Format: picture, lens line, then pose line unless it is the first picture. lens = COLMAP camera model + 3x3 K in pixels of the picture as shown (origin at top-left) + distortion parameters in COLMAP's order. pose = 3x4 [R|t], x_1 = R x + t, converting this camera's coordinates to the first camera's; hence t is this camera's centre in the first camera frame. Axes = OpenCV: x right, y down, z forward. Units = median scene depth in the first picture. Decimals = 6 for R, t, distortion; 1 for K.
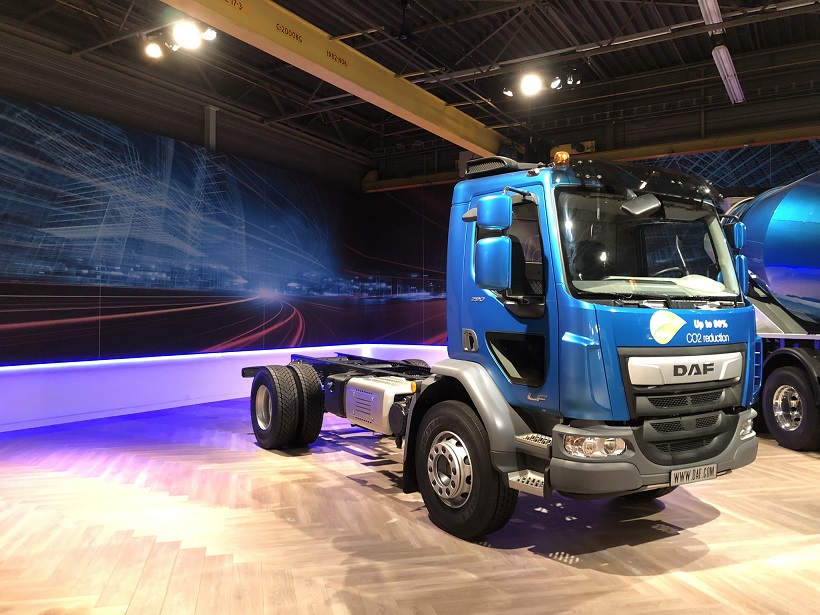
lens RADIAL K [[668.3, 0, 410.0], [0, 668.3, 307.5], [0, 0, 1]] dist [0.022358, -0.003056]
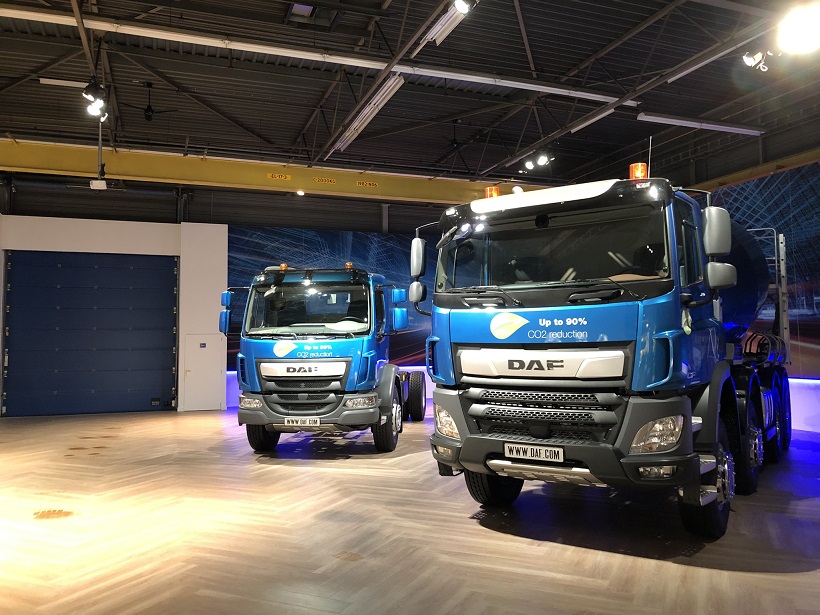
lens RADIAL K [[669.8, 0, 410.0], [0, 669.8, 307.5], [0, 0, 1]] dist [0.031635, -0.006224]
pose [[0.778999, -0.038064, -0.625868, 0.797413], [0.015031, 0.999003, -0.042048, -0.002431], [0.626844, 0.023348, 0.778795, -0.154919]]
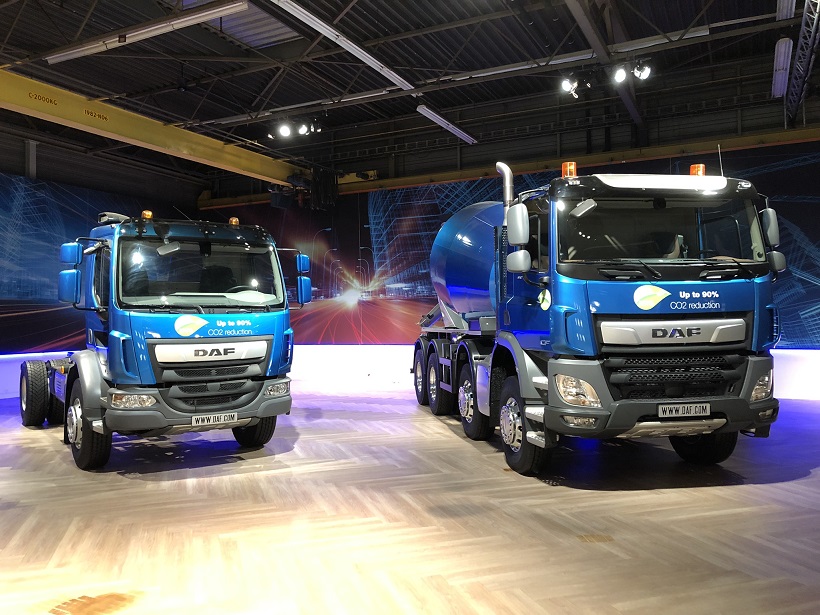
lens RADIAL K [[668.3, 0, 410.0], [0, 668.3, 307.5], [0, 0, 1]] dist [0.022358, -0.003056]
pose [[0.997180, -0.011170, 0.074205, 0.311349], [0.011352, 0.999934, -0.002023, -0.001680], [-0.074177, 0.002860, 0.997241, -0.243259]]
